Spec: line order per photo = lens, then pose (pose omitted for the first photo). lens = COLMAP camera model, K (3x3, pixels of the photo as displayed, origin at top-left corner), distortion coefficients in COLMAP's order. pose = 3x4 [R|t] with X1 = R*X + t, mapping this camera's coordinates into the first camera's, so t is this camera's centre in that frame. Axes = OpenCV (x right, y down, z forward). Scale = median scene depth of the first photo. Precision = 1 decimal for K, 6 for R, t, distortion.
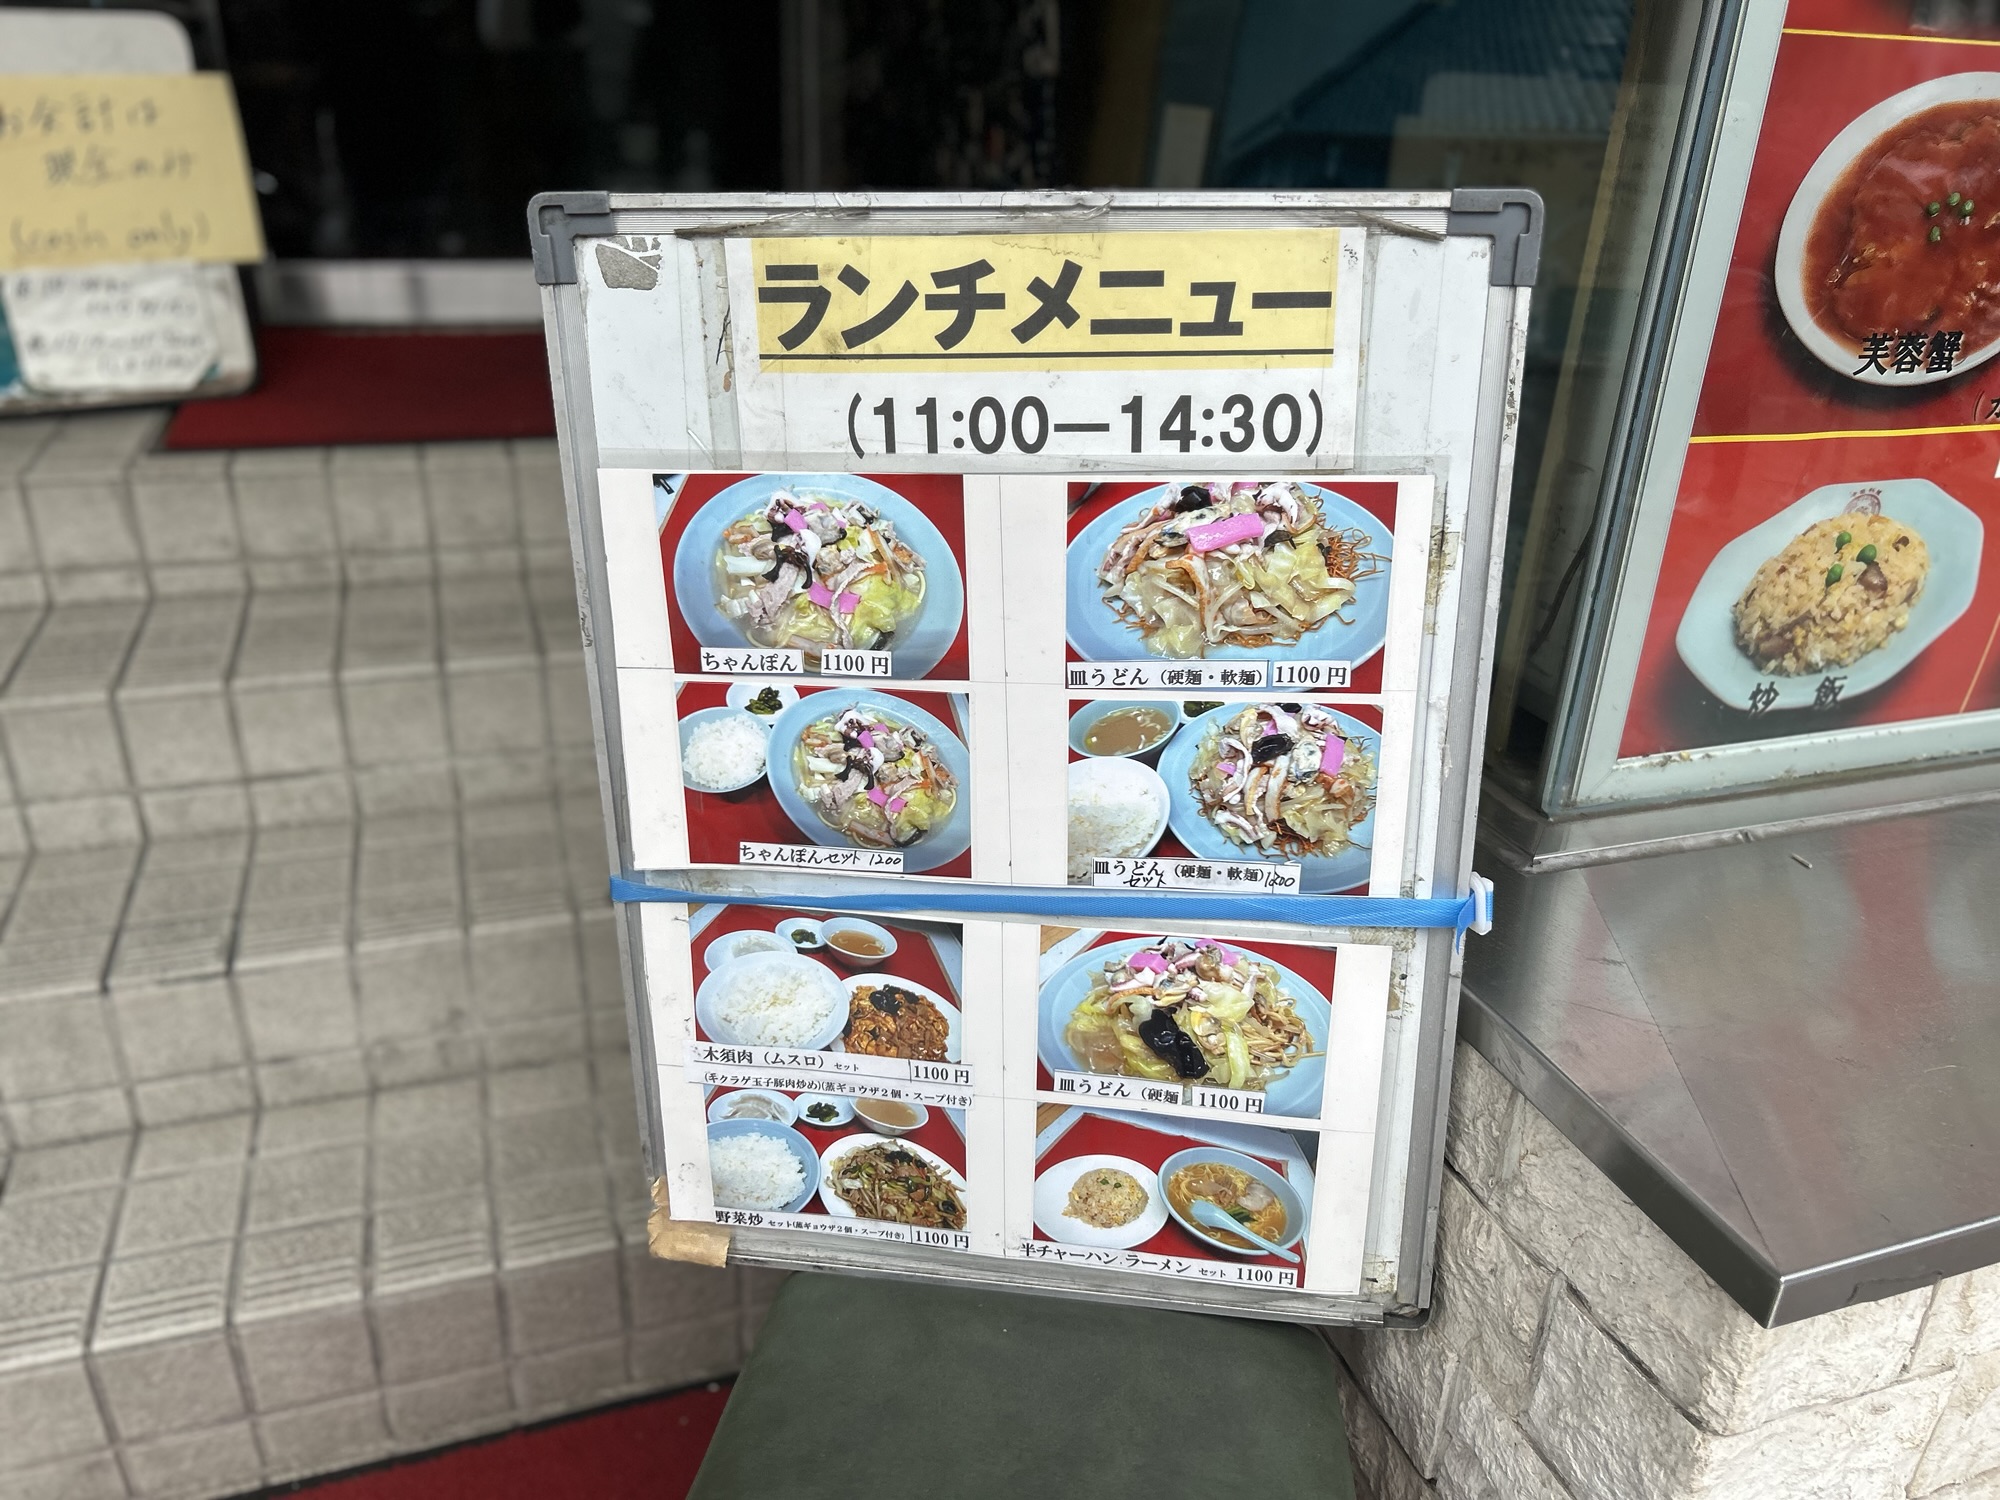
lens RADIAL K [[1524.7, 0, 999.1], [0, 1524.7, 752.3], [0, 0, 1]] dist [0.026197, -0.014408]
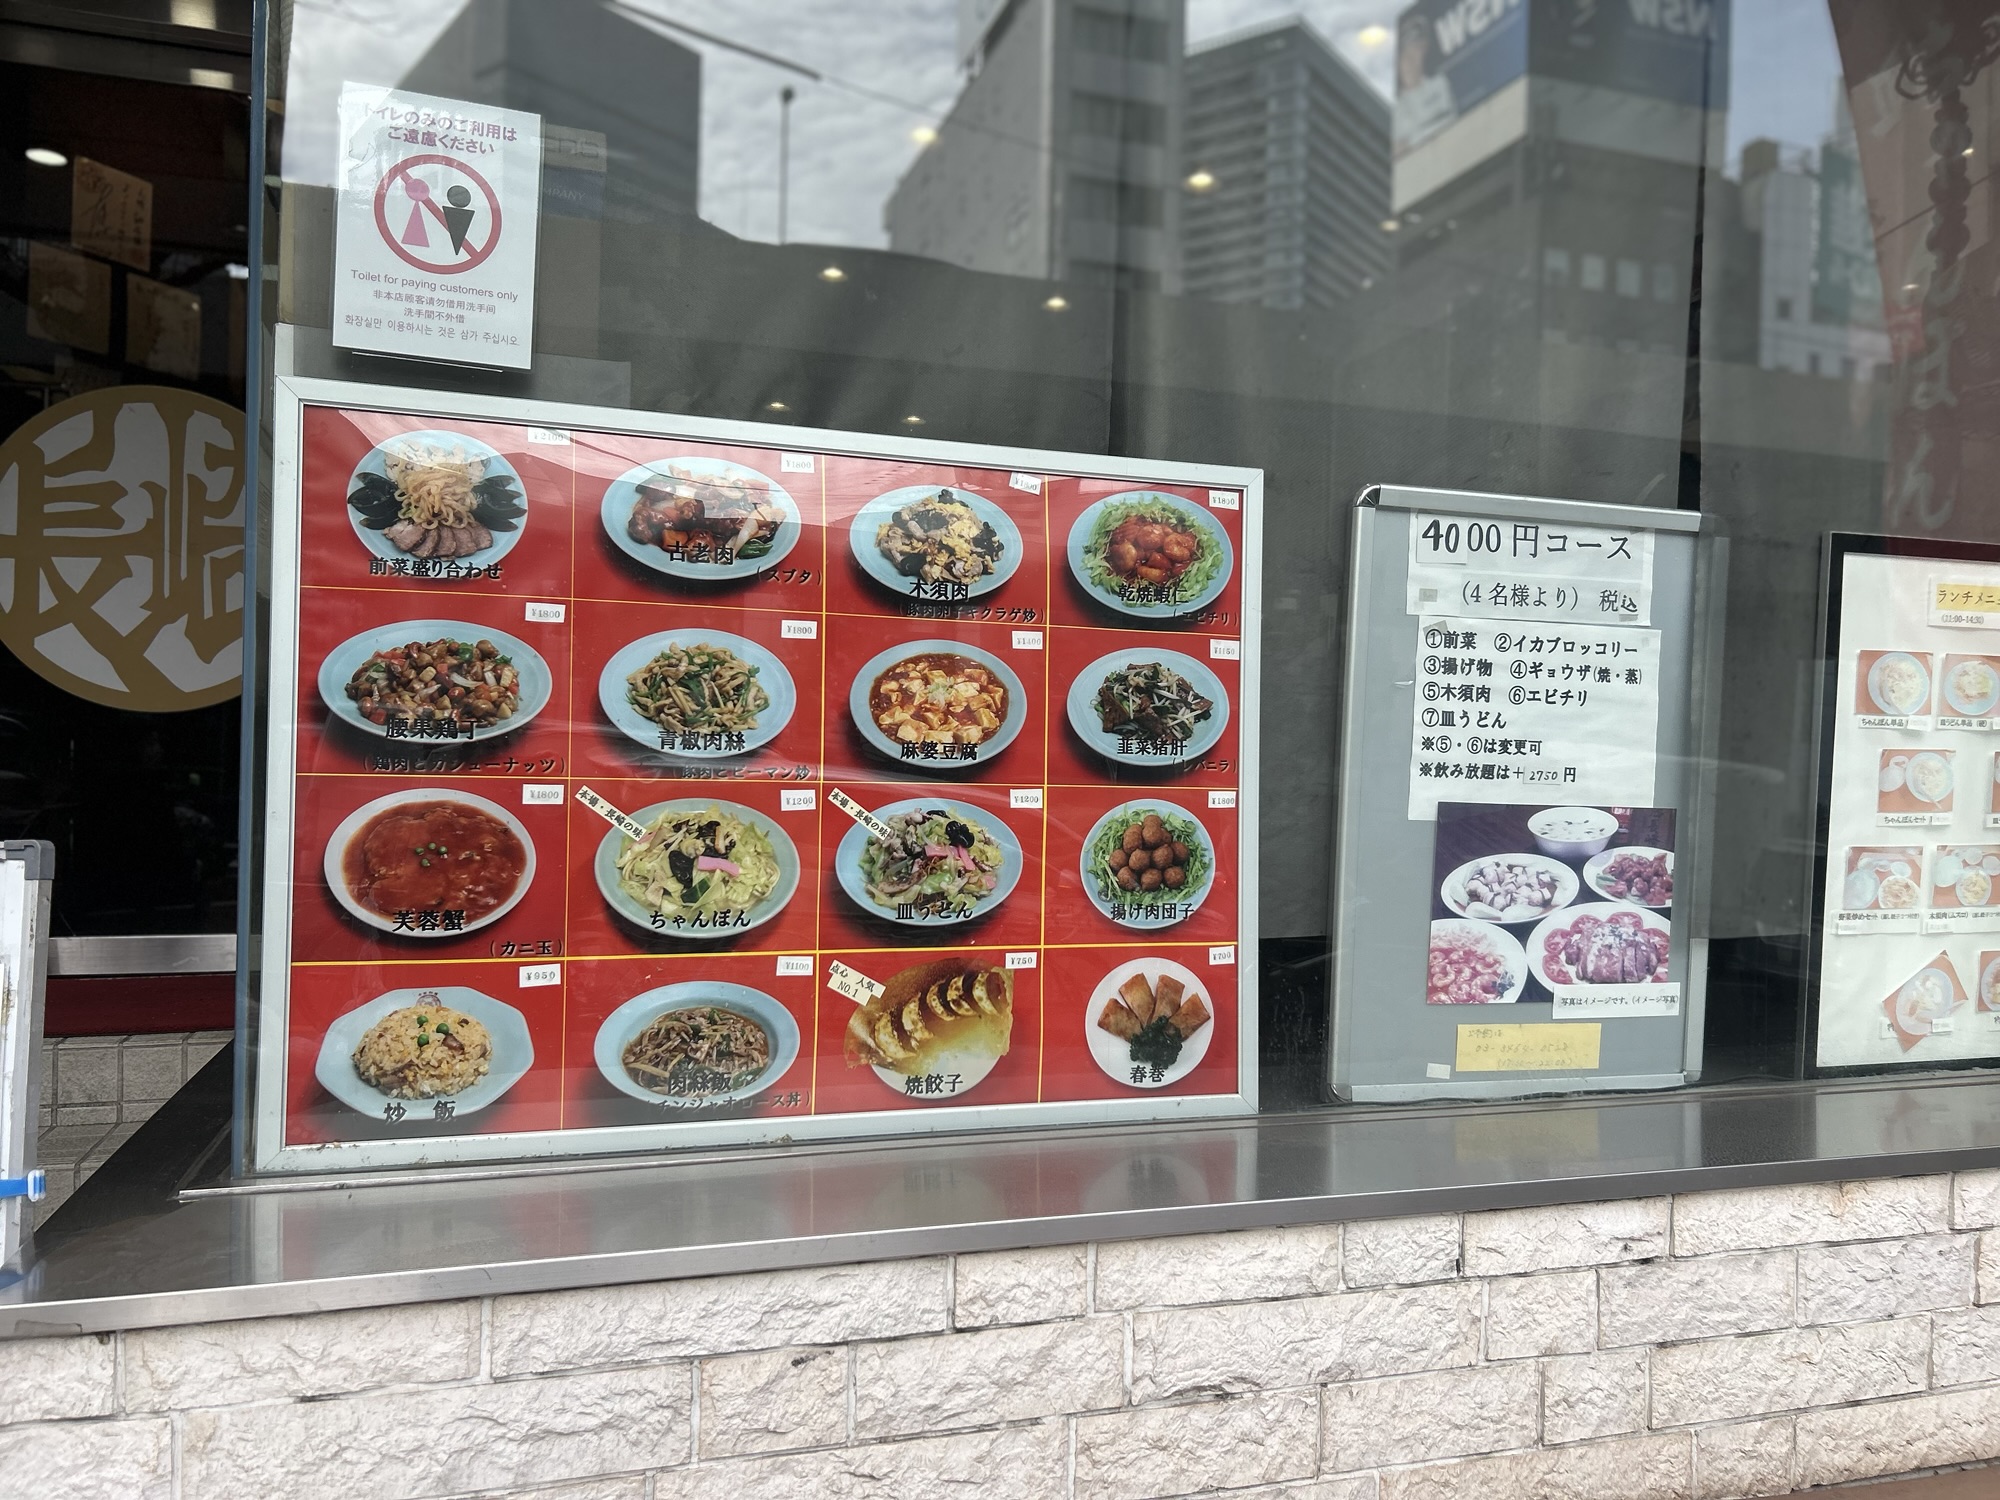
lens RADIAL K [[1524.7, 0, 1002.8], [0, 1524.7, 756.9], [0, 0, 1]] dist [0.026197, -0.014408]
pose [[0.999422, -0.023299, -0.024758, 1.303771], [0.010452, 0.903544, -0.428368, 0.372704], [0.032350, 0.427862, 0.903265, -0.778920]]
